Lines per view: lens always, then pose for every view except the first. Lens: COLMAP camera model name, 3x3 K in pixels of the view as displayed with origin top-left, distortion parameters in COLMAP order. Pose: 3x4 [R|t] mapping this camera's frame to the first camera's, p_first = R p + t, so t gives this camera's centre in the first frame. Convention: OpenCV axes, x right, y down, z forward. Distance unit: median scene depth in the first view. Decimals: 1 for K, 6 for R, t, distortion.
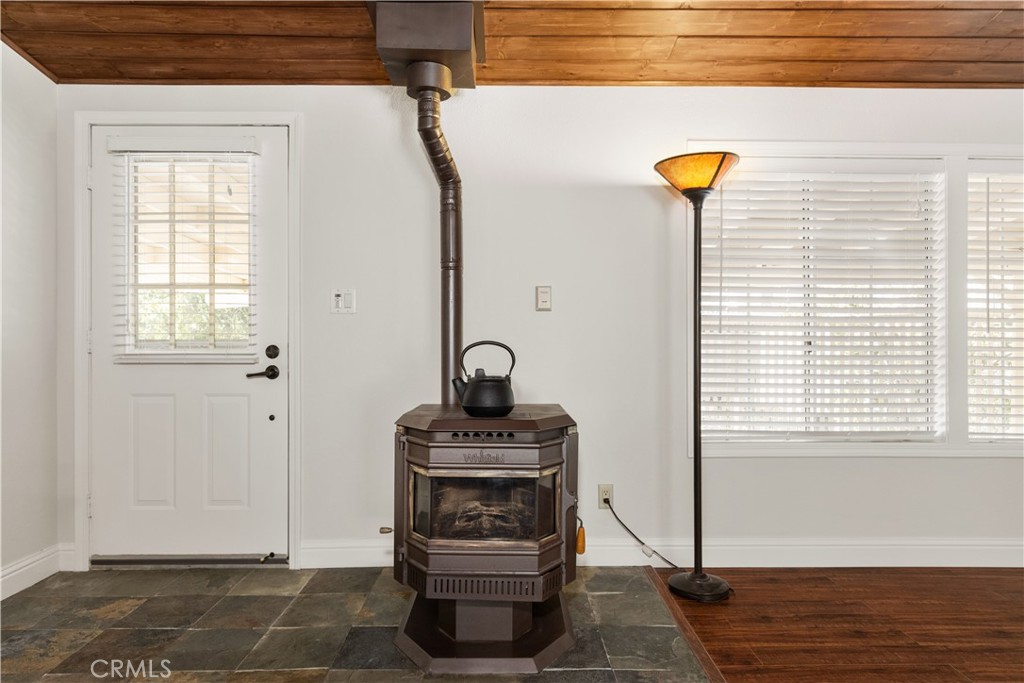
lens RADIAL K [[617.3, 0, 502.0], [0, 617.3, 344.5], [0, 0, 1]] dist [0.005098, 0.000913]
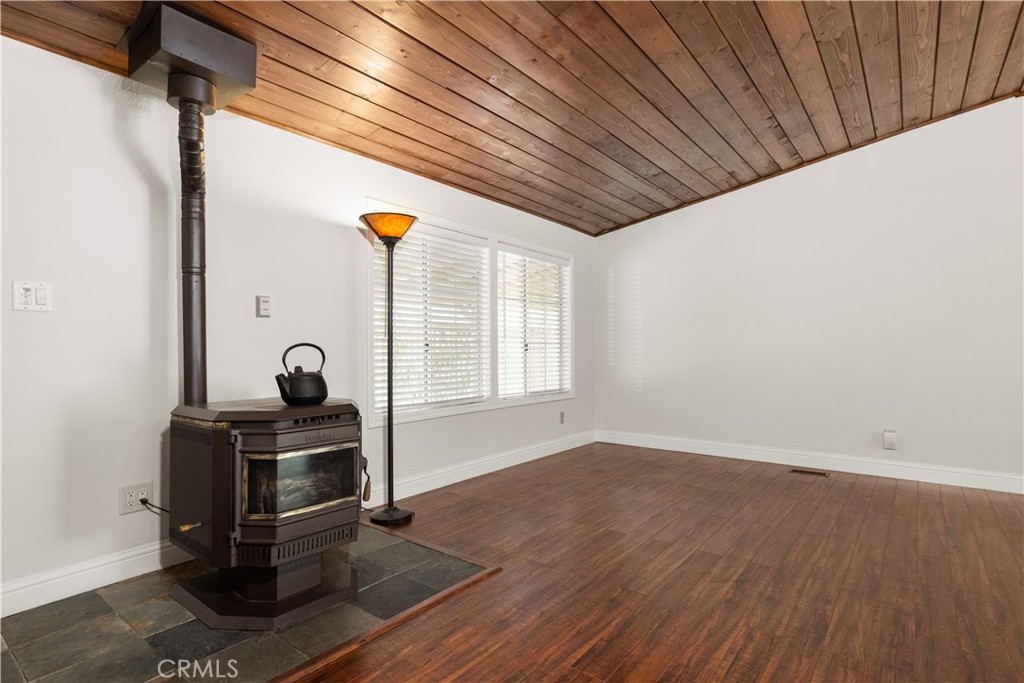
lens RADIAL K [[525.2, 0, 512.0], [0, 525.2, 341.5], [0, 0, 1]] dist [0.003093, 0.000420]
pose [[0.622407, 0.003814, 0.782684, -0.475564], [0.003540, 0.999964, -0.007688, 0.000267], [-0.782686, 0.007556, 0.622371, 0.028432]]
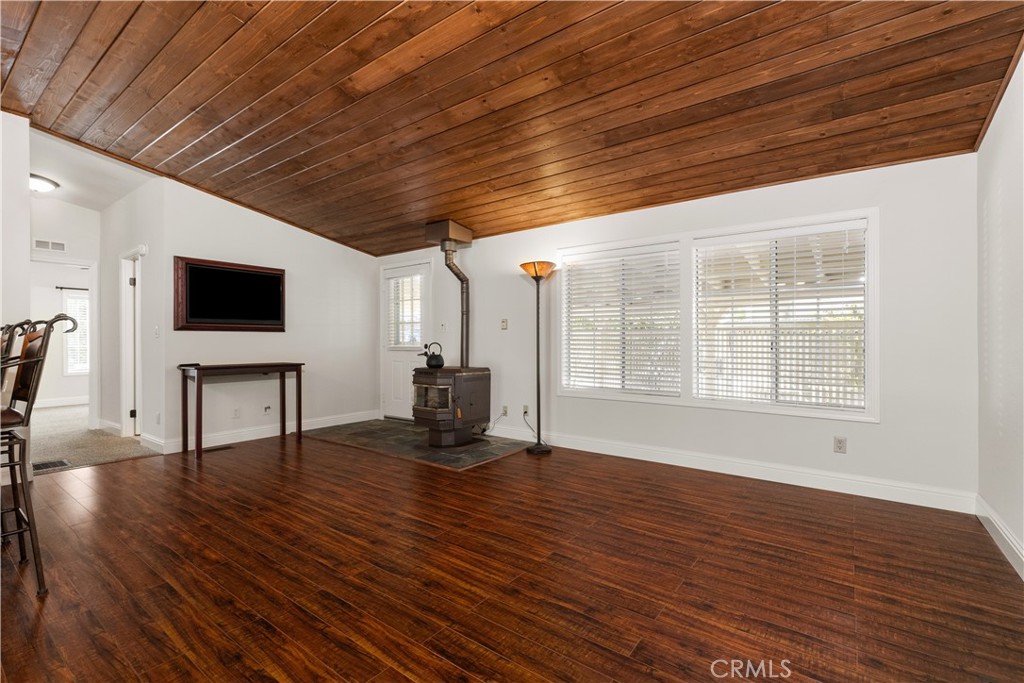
lens RADIAL K [[459.3, 0, 512.1], [0, 459.3, 339.8], [0, 0, 1]] dist [0.005554, -0.000094]
pose [[0.789910, -0.005933, -0.613193, 1.331056], [-0.000656, 0.999944, -0.010519, 0.003836], [0.613222, 0.008711, 0.789863, -0.422282]]
